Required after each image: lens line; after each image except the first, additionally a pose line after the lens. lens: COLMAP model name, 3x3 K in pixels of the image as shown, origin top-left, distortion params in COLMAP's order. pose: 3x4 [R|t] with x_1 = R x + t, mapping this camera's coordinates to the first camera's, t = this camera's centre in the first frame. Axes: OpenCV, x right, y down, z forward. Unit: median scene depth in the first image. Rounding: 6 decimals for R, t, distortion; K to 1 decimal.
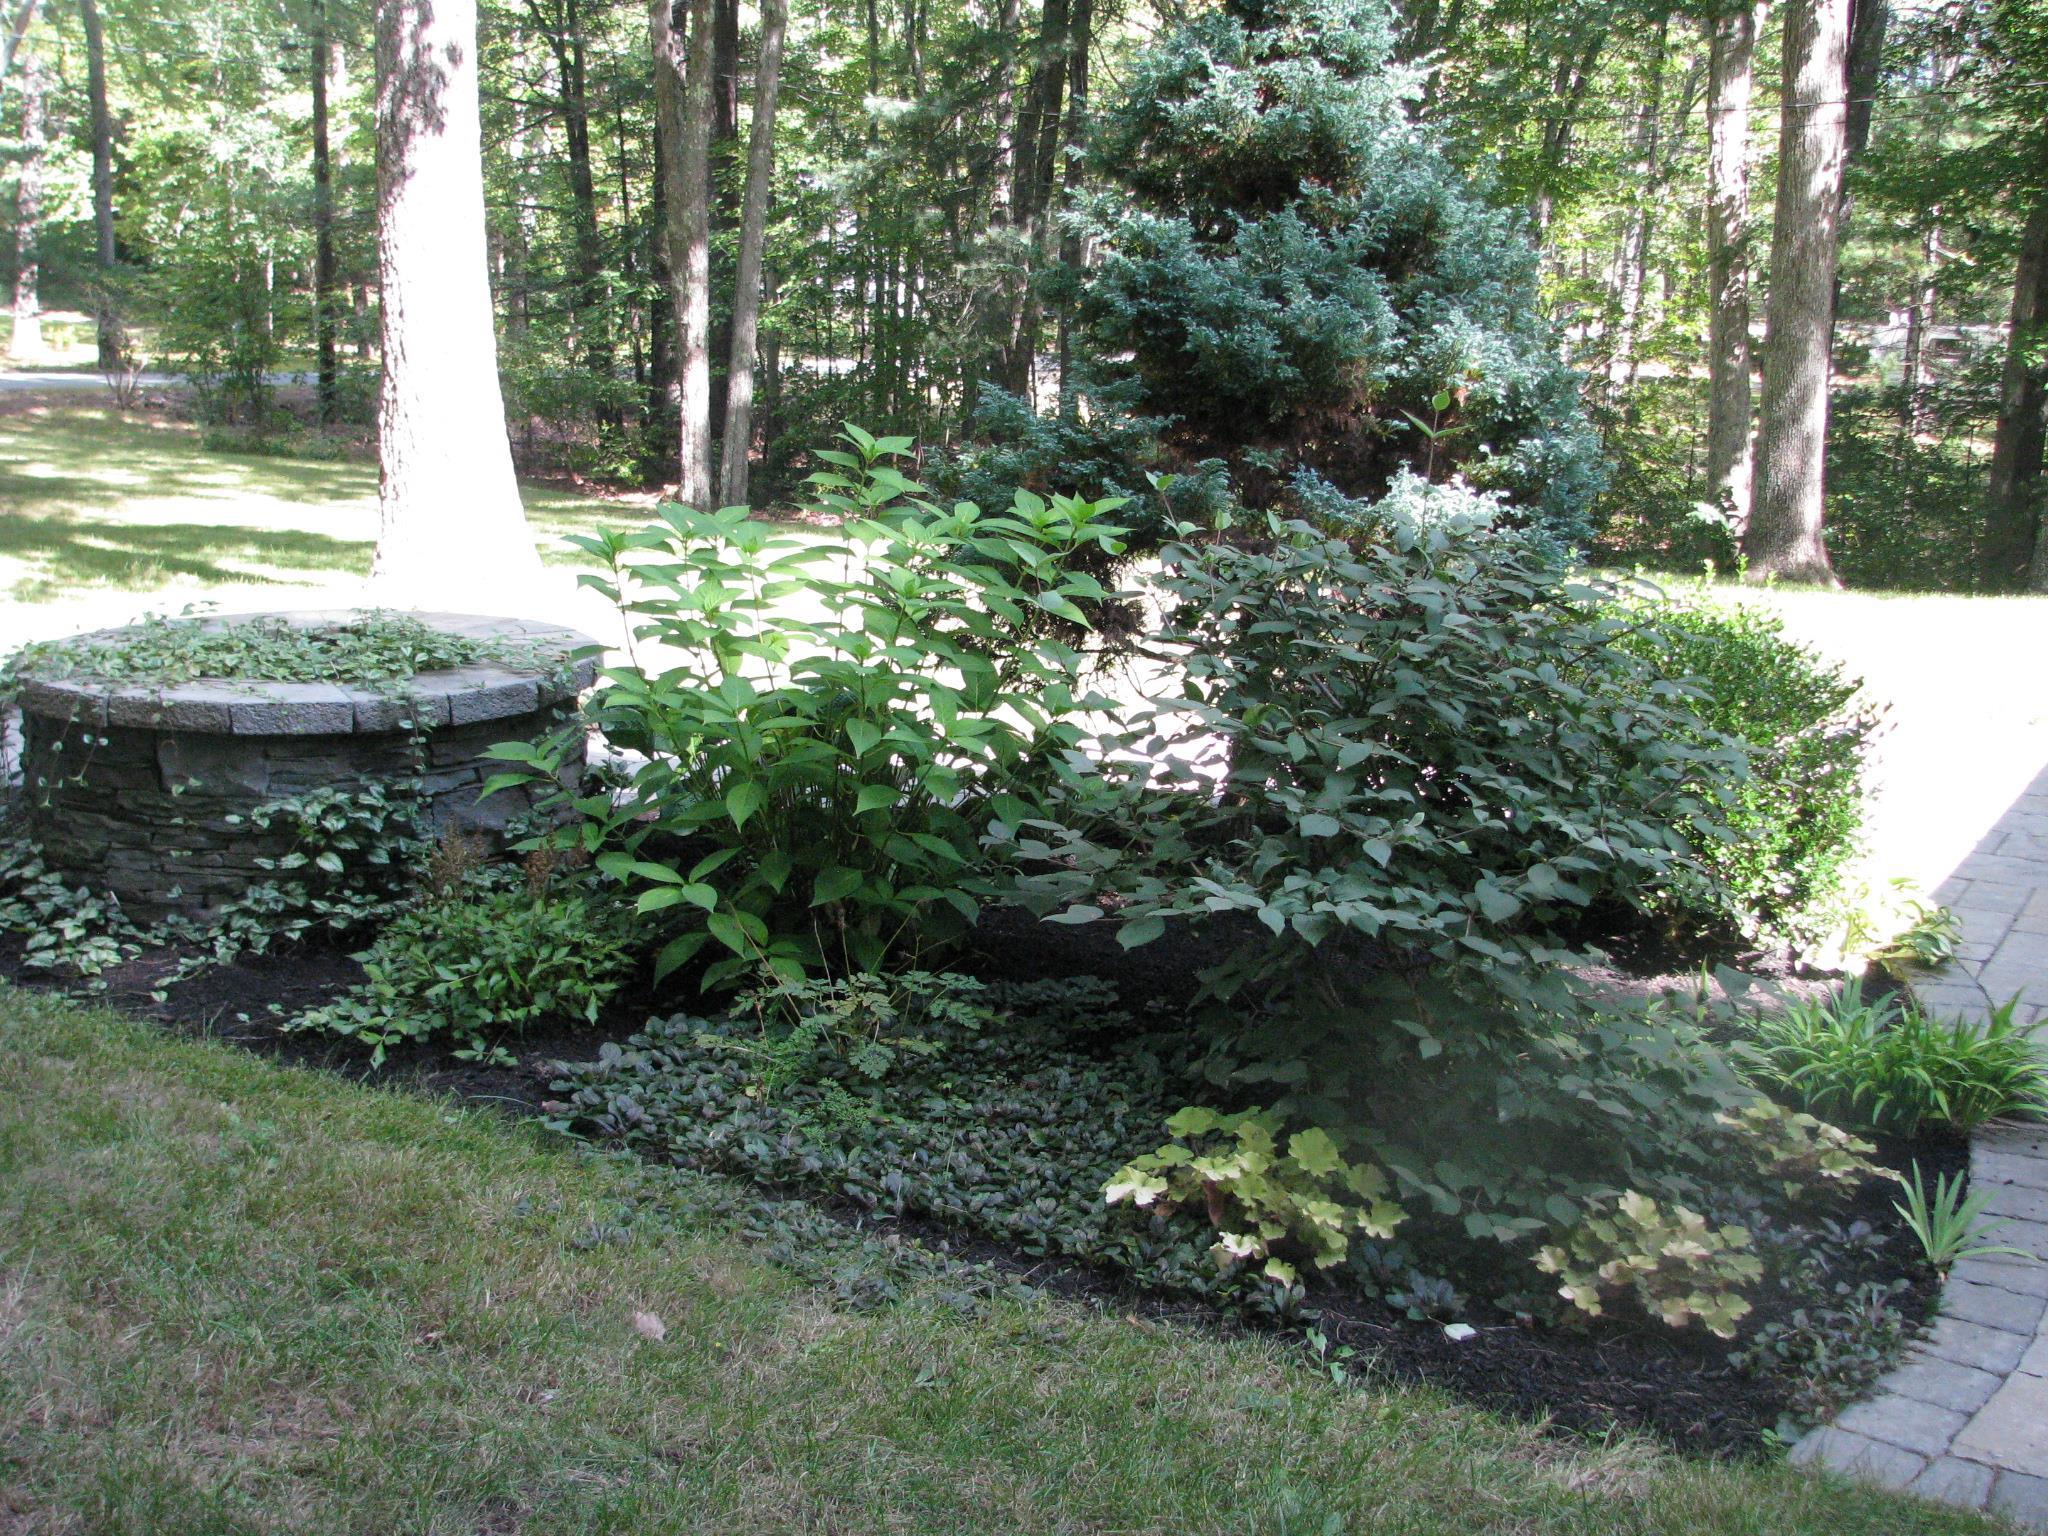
lens RADIAL K [[2311.0, 0, 1024.0], [0, 2311.0, 768.0], [0, 0, 1]] dist [-0.130268, 0.270128]
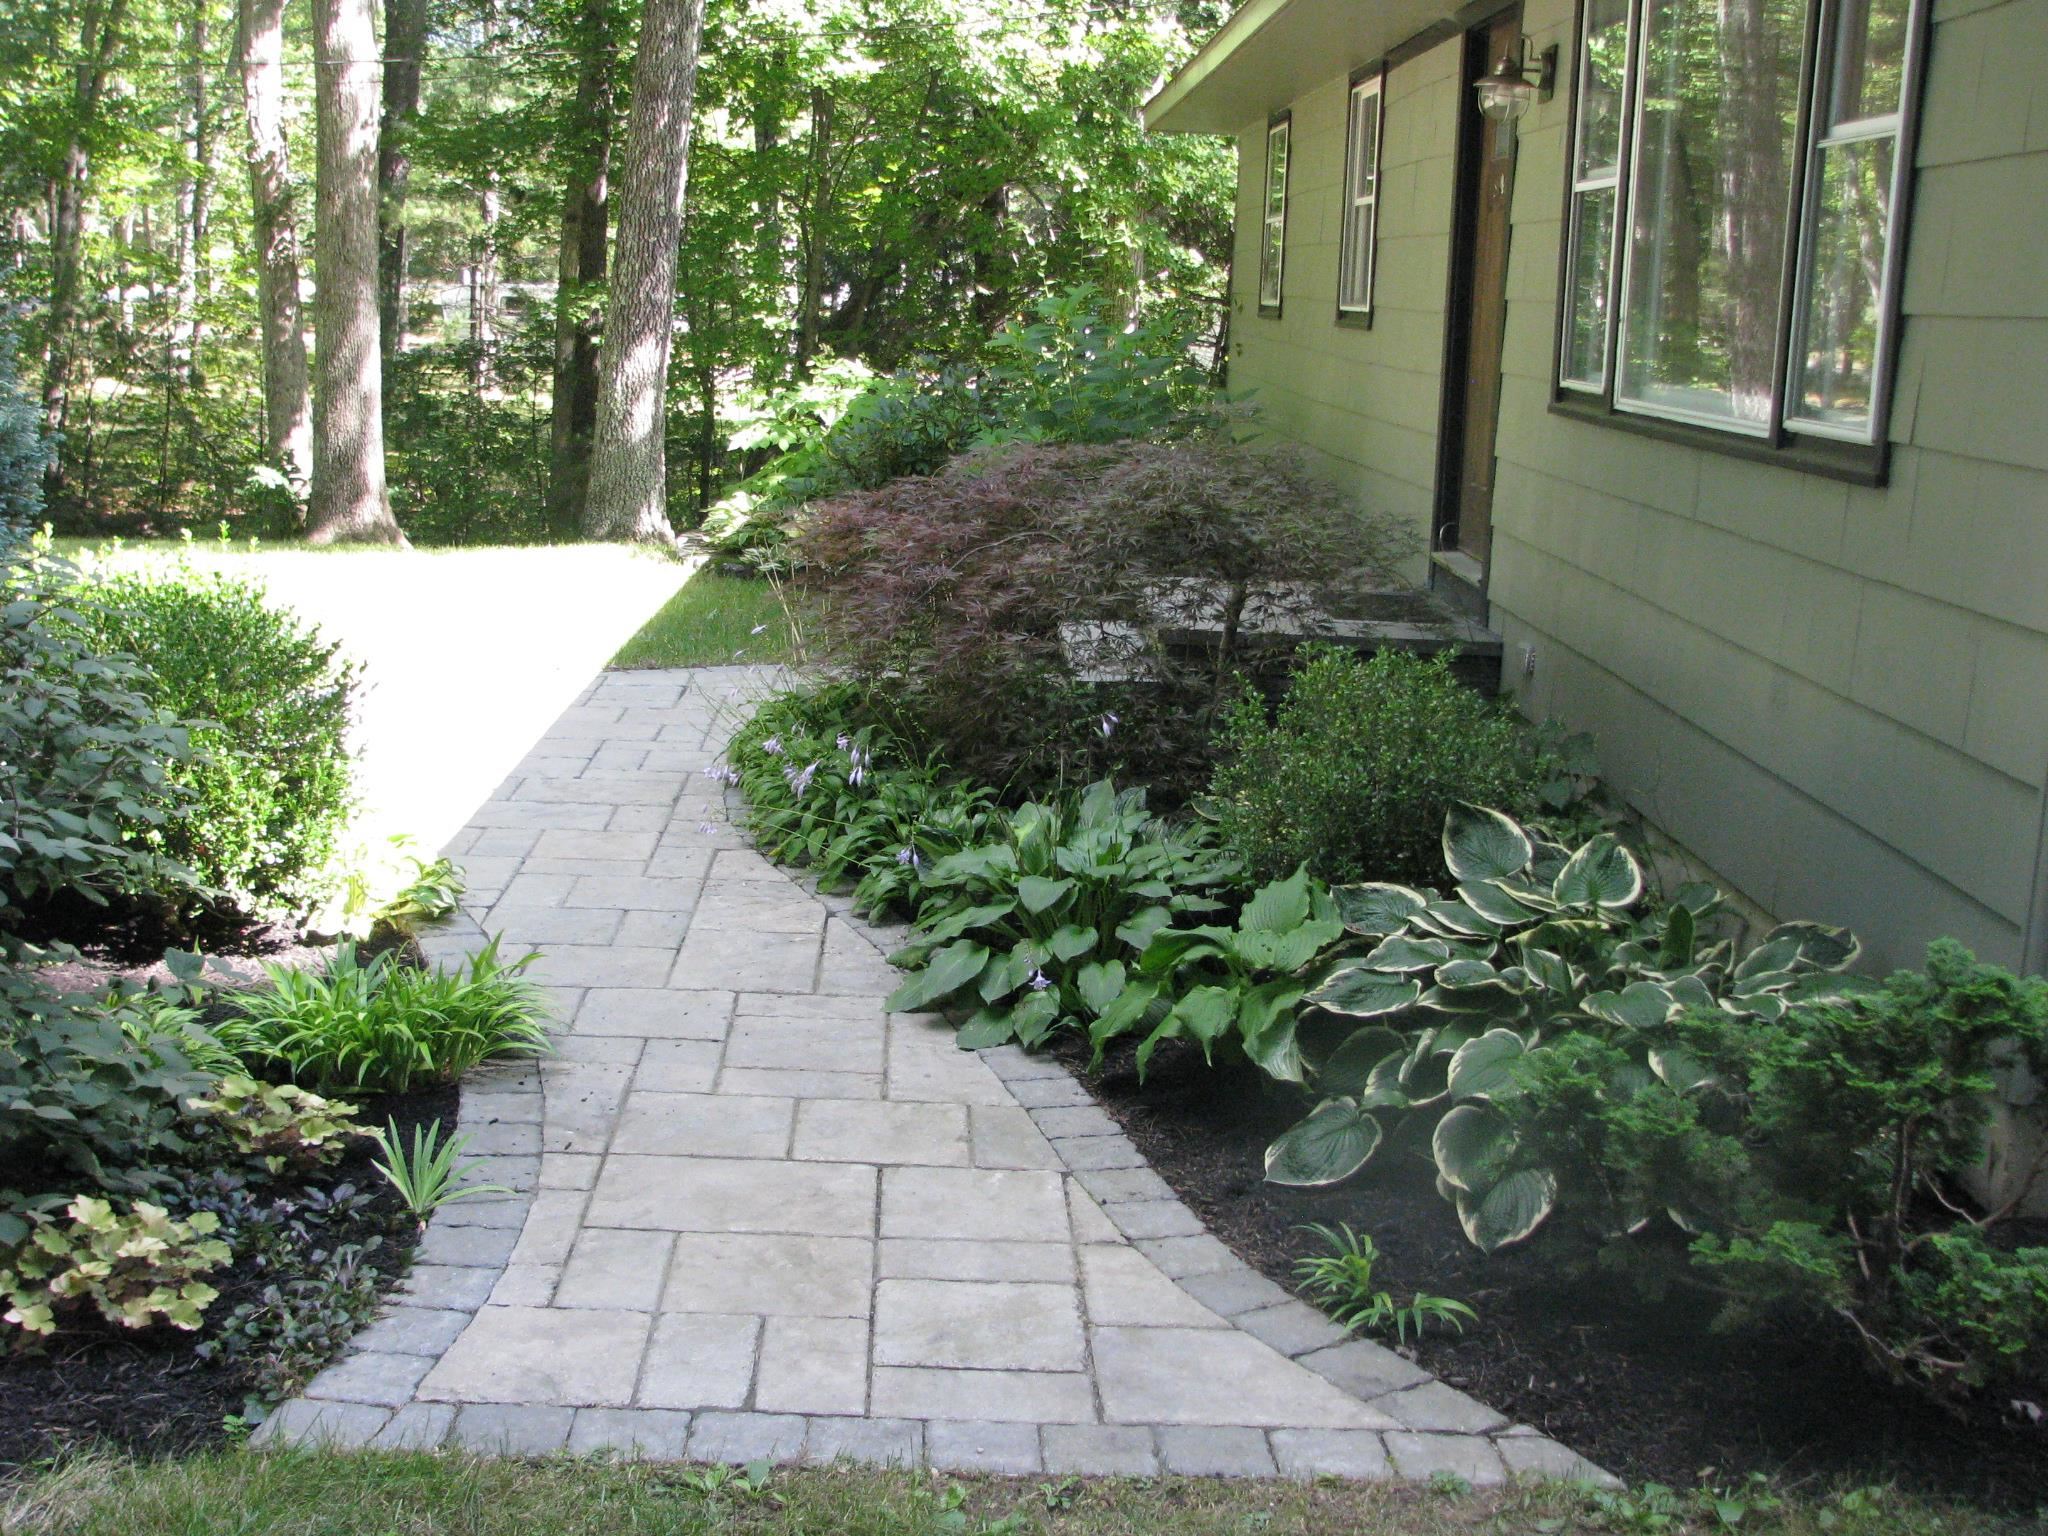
lens RADIAL K [[2311.0, 0, 1024.0], [0, 2311.0, 768.0], [0, 0, 1]] dist [-0.130268, 0.270128]
pose [[0.872785, -0.094859, 0.478799, 0.157016], [0.085993, 0.995474, 0.040468, 0.001827], [-0.480471, 0.005853, 0.876991, -0.023785]]
